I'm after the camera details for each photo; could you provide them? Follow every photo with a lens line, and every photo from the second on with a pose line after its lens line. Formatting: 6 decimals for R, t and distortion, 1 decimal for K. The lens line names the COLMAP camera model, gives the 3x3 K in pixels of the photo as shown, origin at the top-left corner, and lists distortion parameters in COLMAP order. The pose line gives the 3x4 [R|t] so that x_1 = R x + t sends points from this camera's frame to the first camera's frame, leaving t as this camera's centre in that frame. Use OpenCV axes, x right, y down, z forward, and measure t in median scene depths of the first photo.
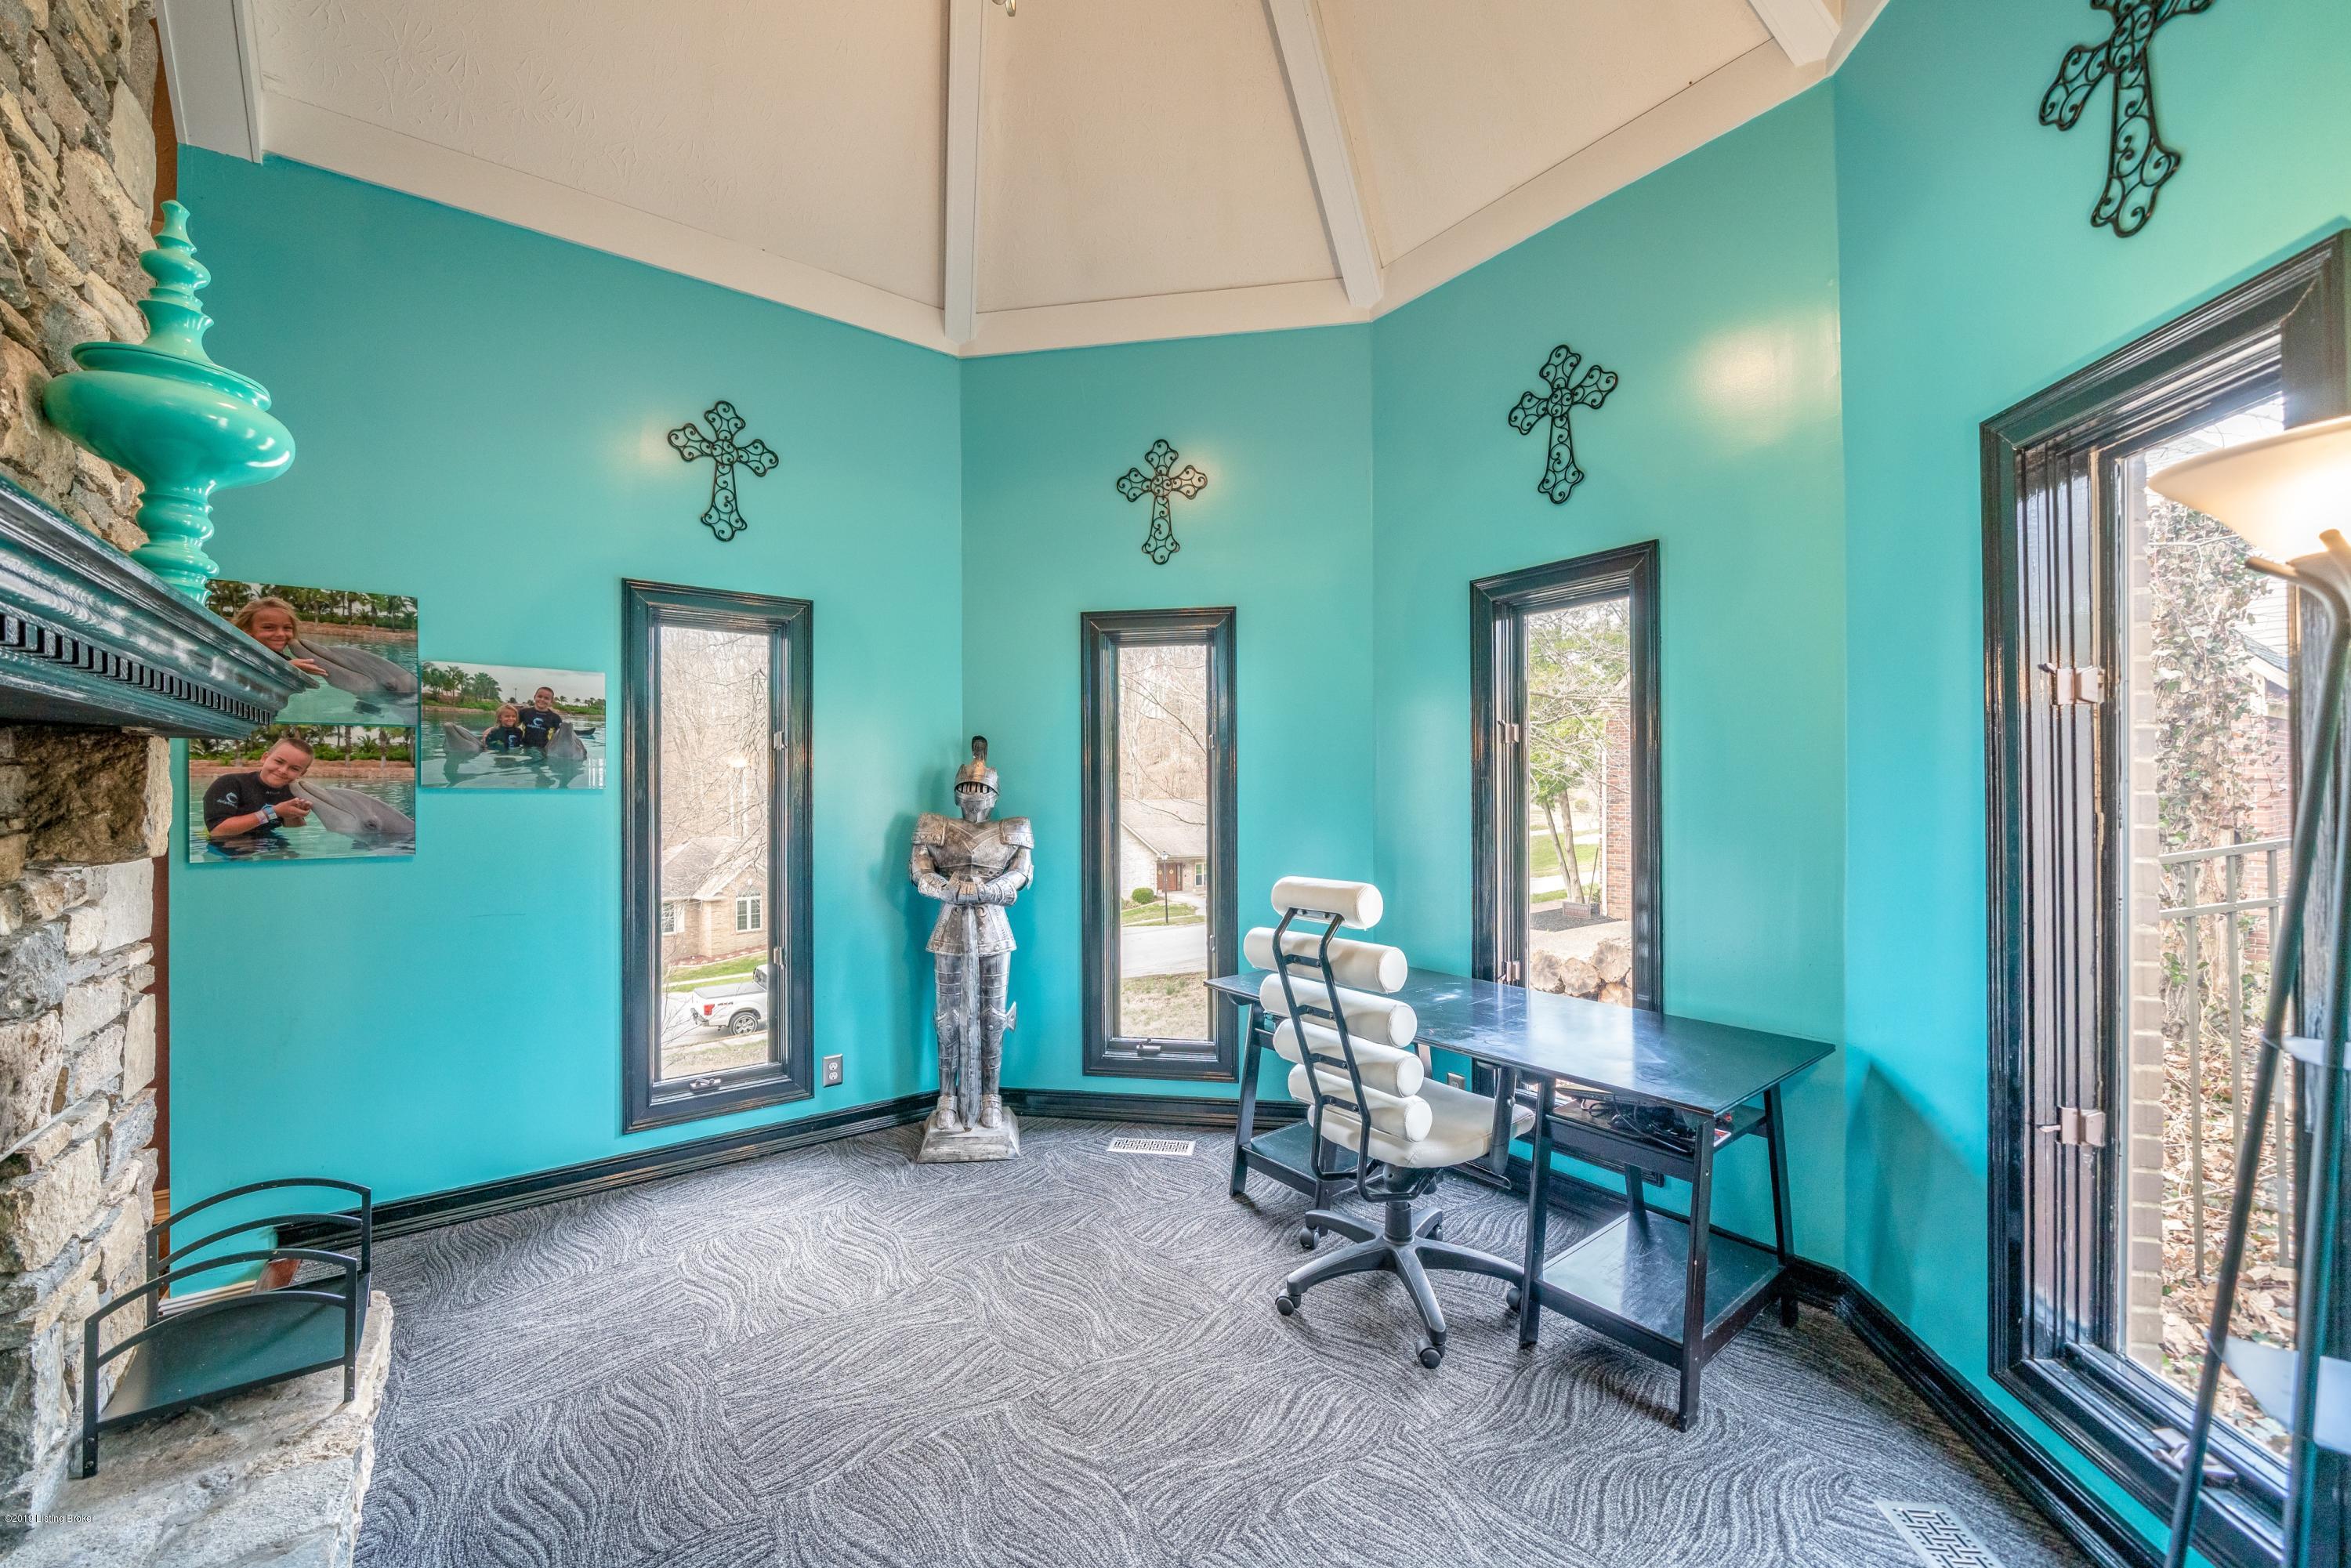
lens RADIAL K [[940.2, 0, 1167.1], [0, 940.2, 779.1], [0, 0, 1]] dist [-0.001946, -0.000118]
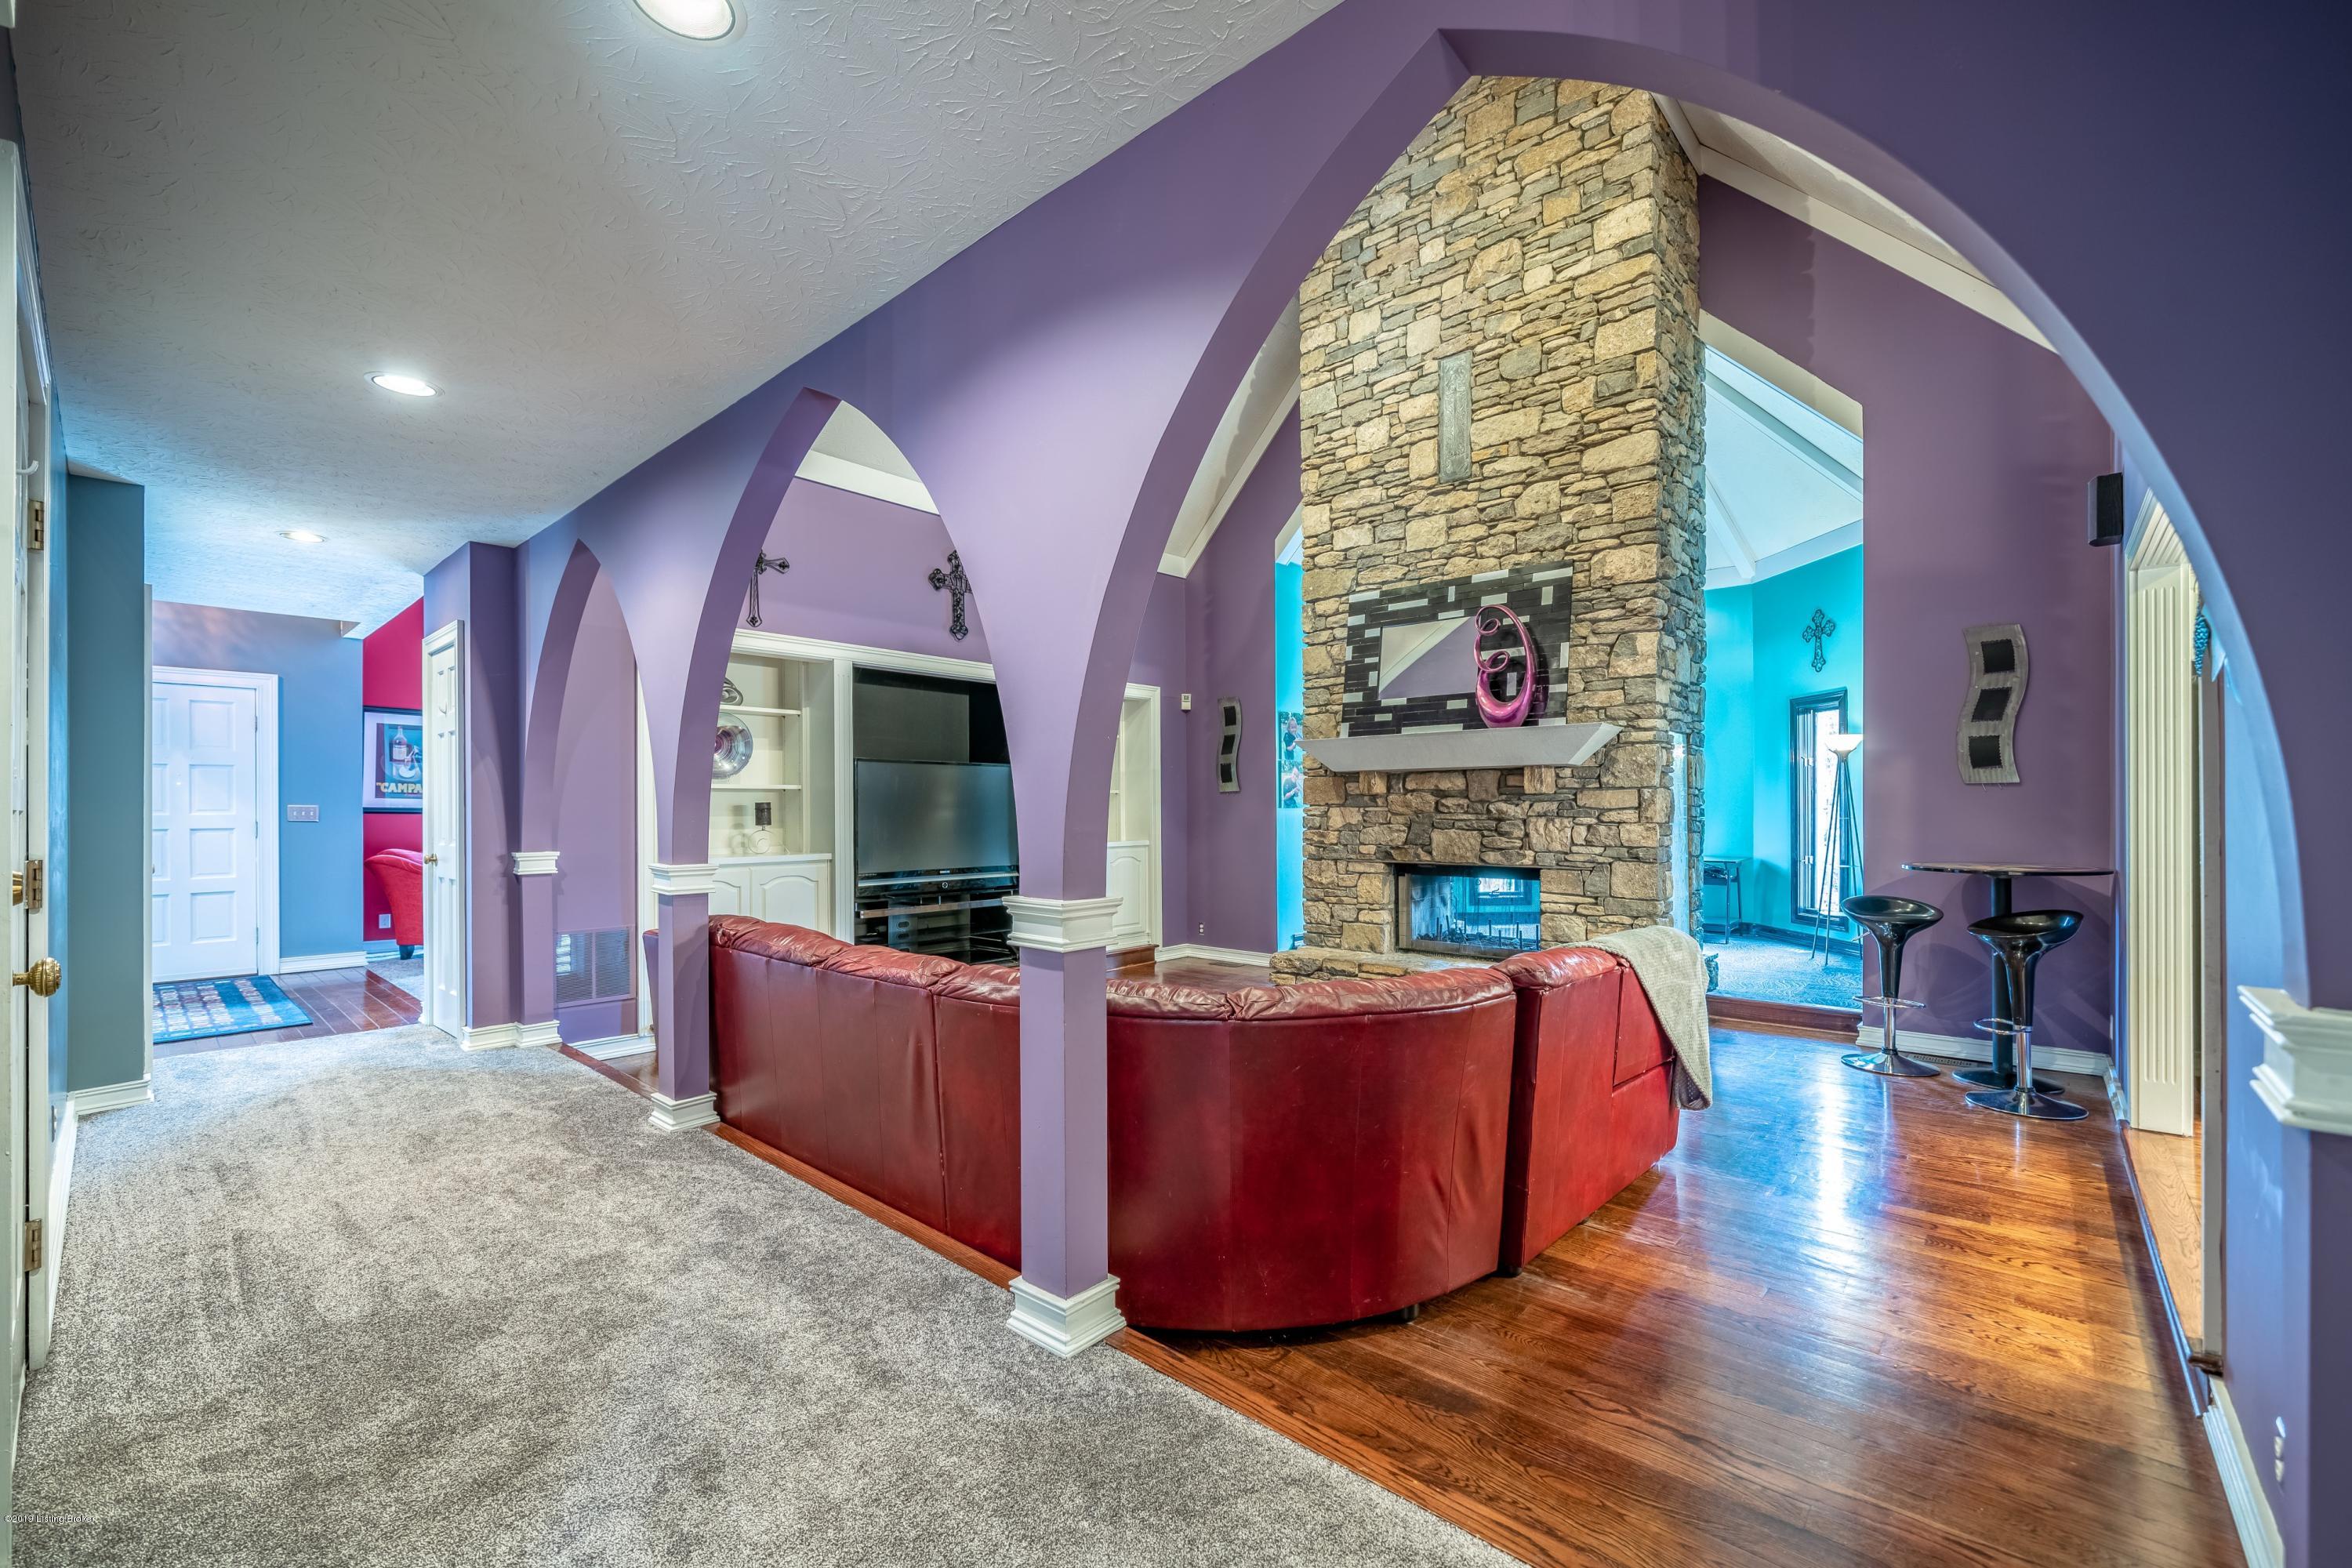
lens RADIAL K [[945.5, 0, 1215.8], [0, 945.5, 808.4], [0, 0, 1]] dist [-0.002094, -0.000232]
pose [[0.977565, 0.001113, 0.210631, -1.809275], [-0.002288, 0.999983, 0.005333, 0.073011], [-0.210622, -0.005695, 0.977551, -1.852812]]
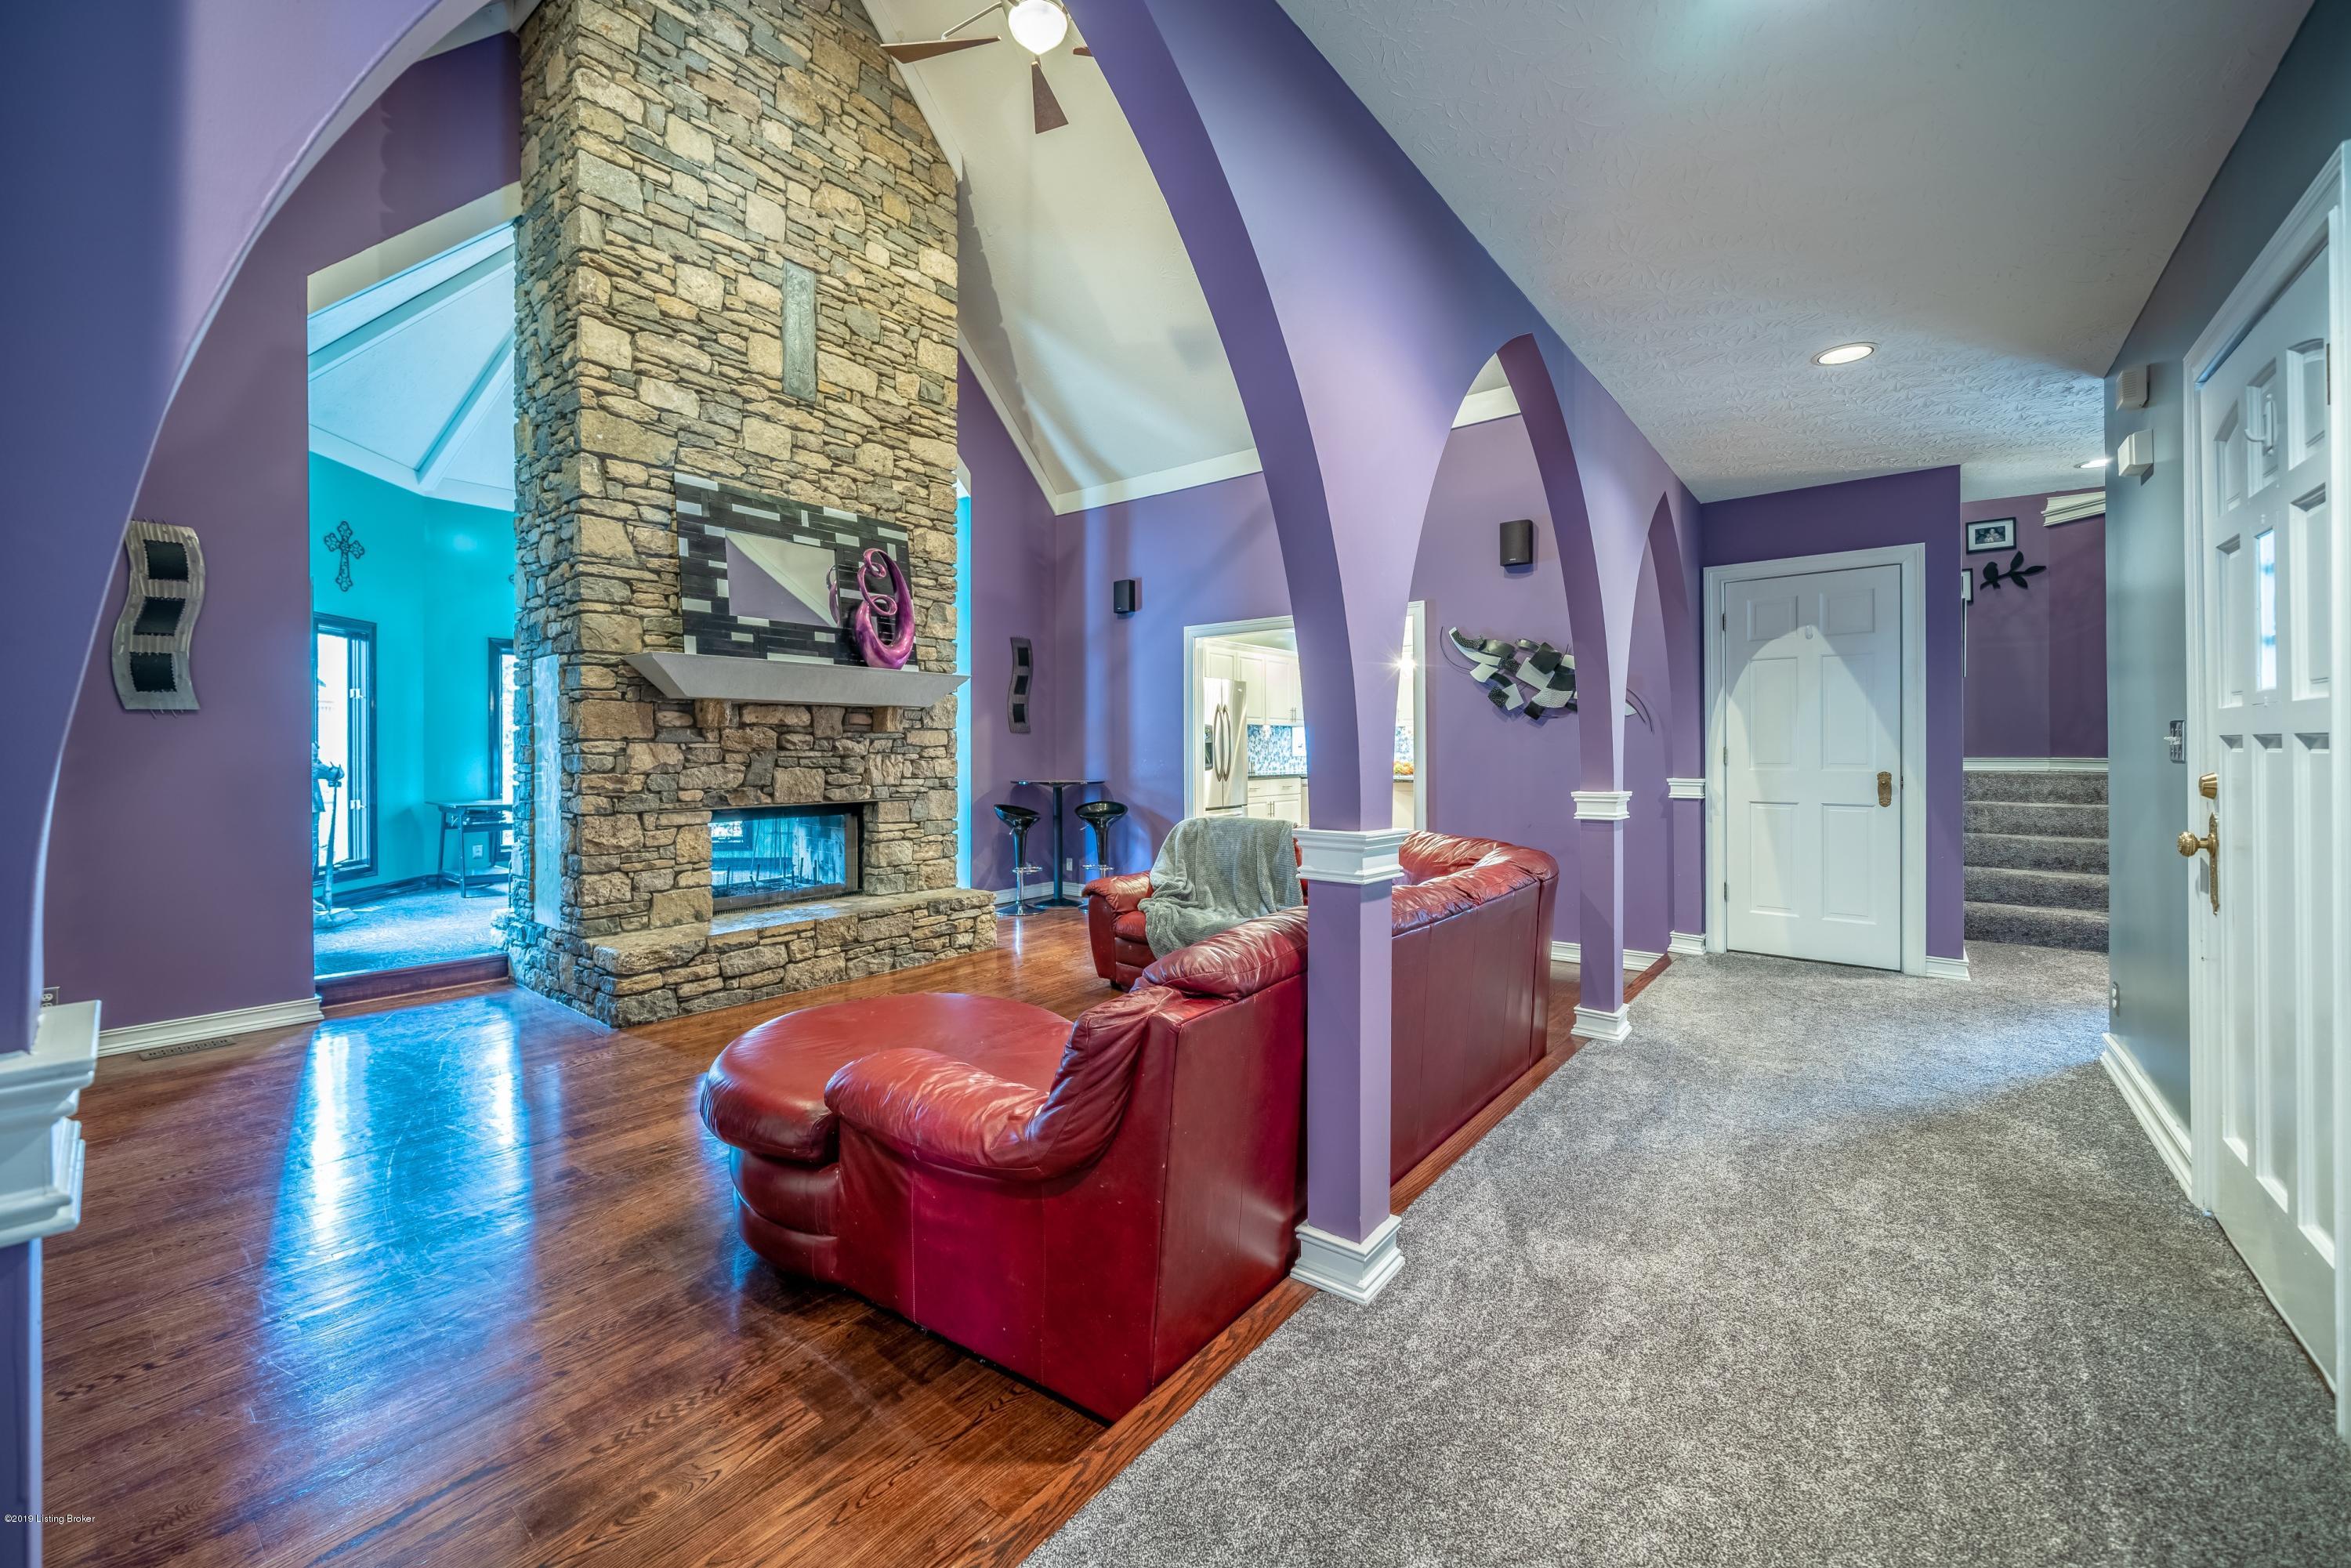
lens RADIAL K [[914.1, 0, 1141.3], [0, 914.1, 748.3], [0, 0, 1]] dist [-0.008358, 0.000363]
pose [[-0.222275, 0.003757, 0.974977, -2.931378], [-0.006096, 0.999968, -0.005243, 0.096249], [-0.974965, -0.007108, -0.222245, -0.093440]]
